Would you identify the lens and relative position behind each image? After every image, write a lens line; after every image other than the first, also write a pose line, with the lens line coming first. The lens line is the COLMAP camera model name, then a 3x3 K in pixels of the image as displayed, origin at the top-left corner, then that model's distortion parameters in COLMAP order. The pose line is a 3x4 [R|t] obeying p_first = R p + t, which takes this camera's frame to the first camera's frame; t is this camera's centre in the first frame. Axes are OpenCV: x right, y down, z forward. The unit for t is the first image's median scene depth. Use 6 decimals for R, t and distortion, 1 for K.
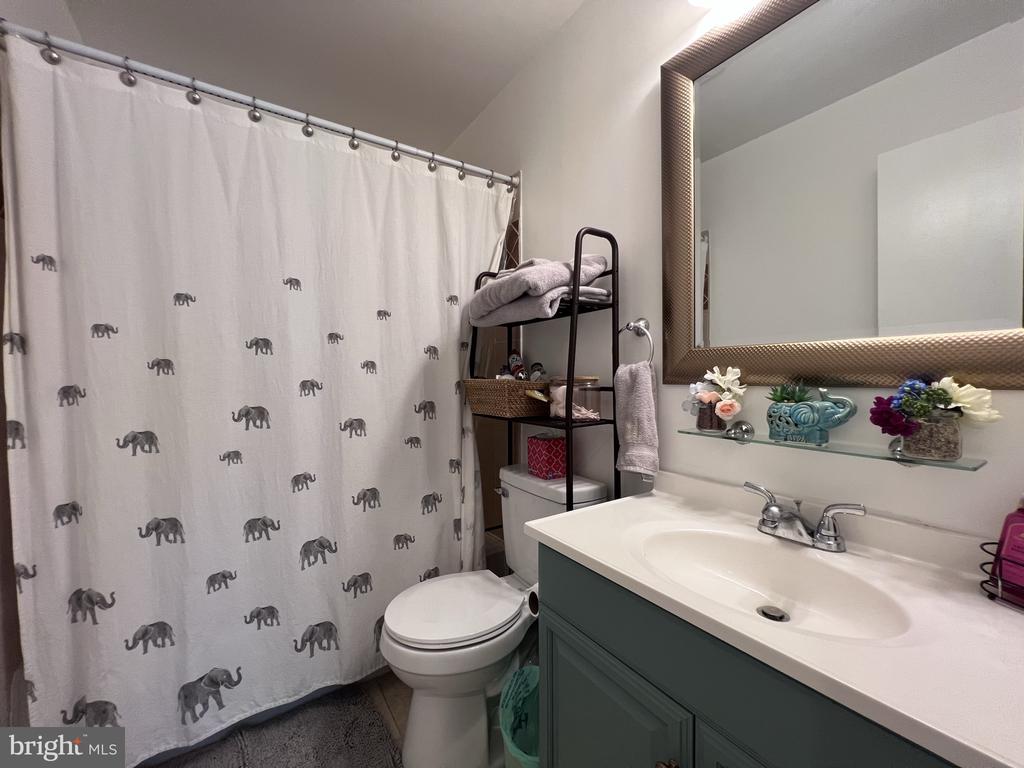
lens RADIAL K [[408.5, 0, 512.3], [0, 408.5, 383.8], [0, 0, 1]] dist [0.001874, -0.000689]
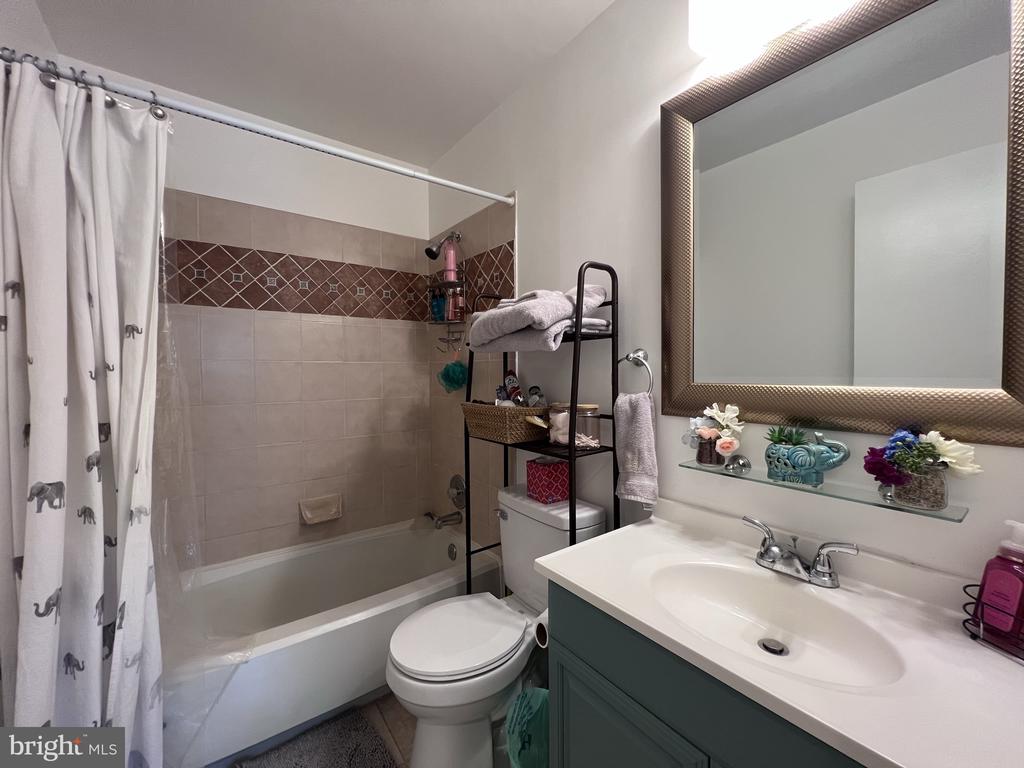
lens RADIAL K [[409.6, 0, 511.1], [0, 409.6, 381.3], [0, 0, 1]] dist [-0.002585, 0.001299]
pose [[0.998579, -0.004167, 0.053122, -0.071785], [0.003434, 0.999898, 0.013880, -0.107886], [-0.053175, -0.013678, 0.998492, -0.011936]]
